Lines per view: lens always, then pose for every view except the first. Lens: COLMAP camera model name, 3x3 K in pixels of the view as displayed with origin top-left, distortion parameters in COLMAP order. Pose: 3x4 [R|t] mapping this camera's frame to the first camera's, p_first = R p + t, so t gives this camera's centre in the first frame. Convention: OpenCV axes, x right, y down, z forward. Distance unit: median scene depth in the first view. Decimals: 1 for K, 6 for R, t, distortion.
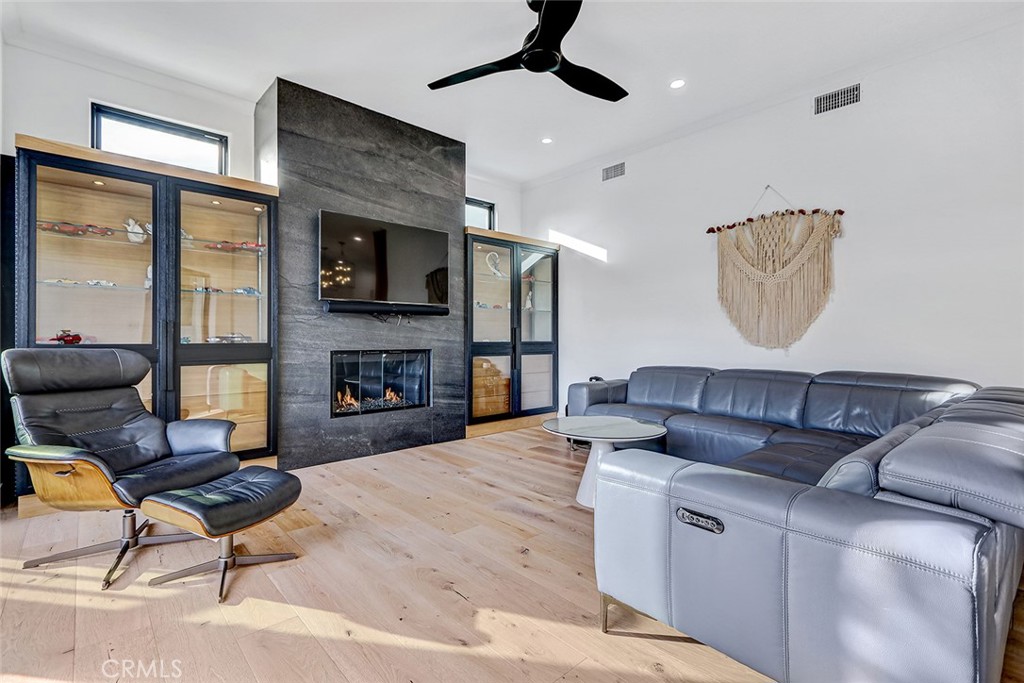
lens RADIAL K [[483.6, 0, 487.7], [0, 483.6, 323.9], [0, 0, 1]] dist [0.001654, 0.000540]
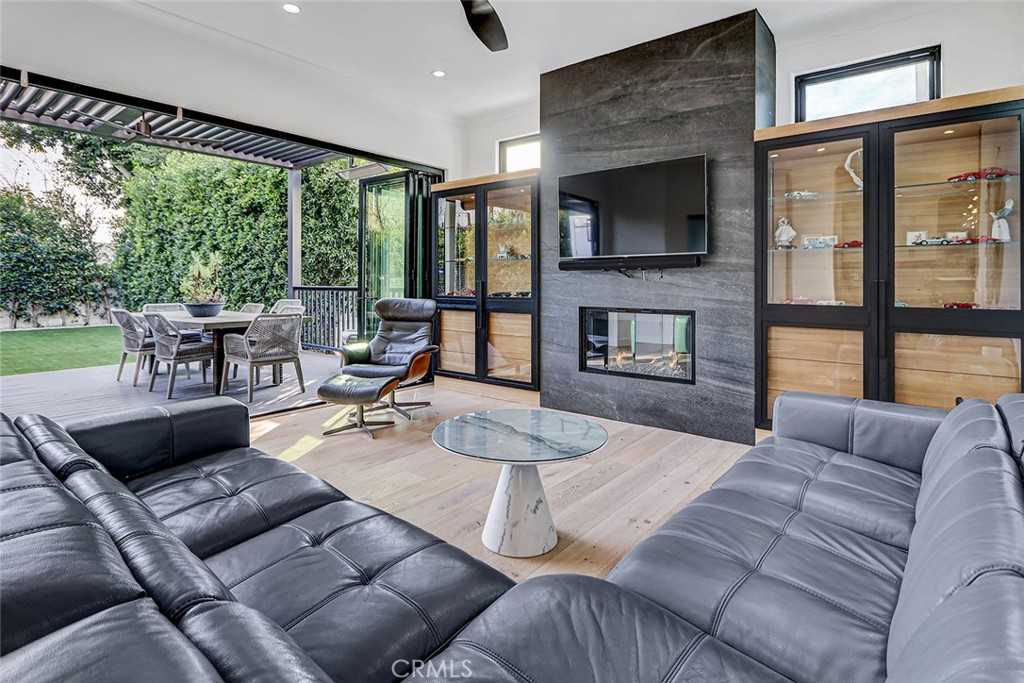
lens RADIAL K [[497.1, 0, 500.7], [0, 497.1, 285.5], [0, 0, 1]] dist [-0.004589, -0.002042]
pose [[0.169465, -0.010012, -0.985485, 0.631049], [0.013260, 0.999881, -0.007878, 0.014610], [0.985447, -0.011733, 0.169578, 0.582470]]
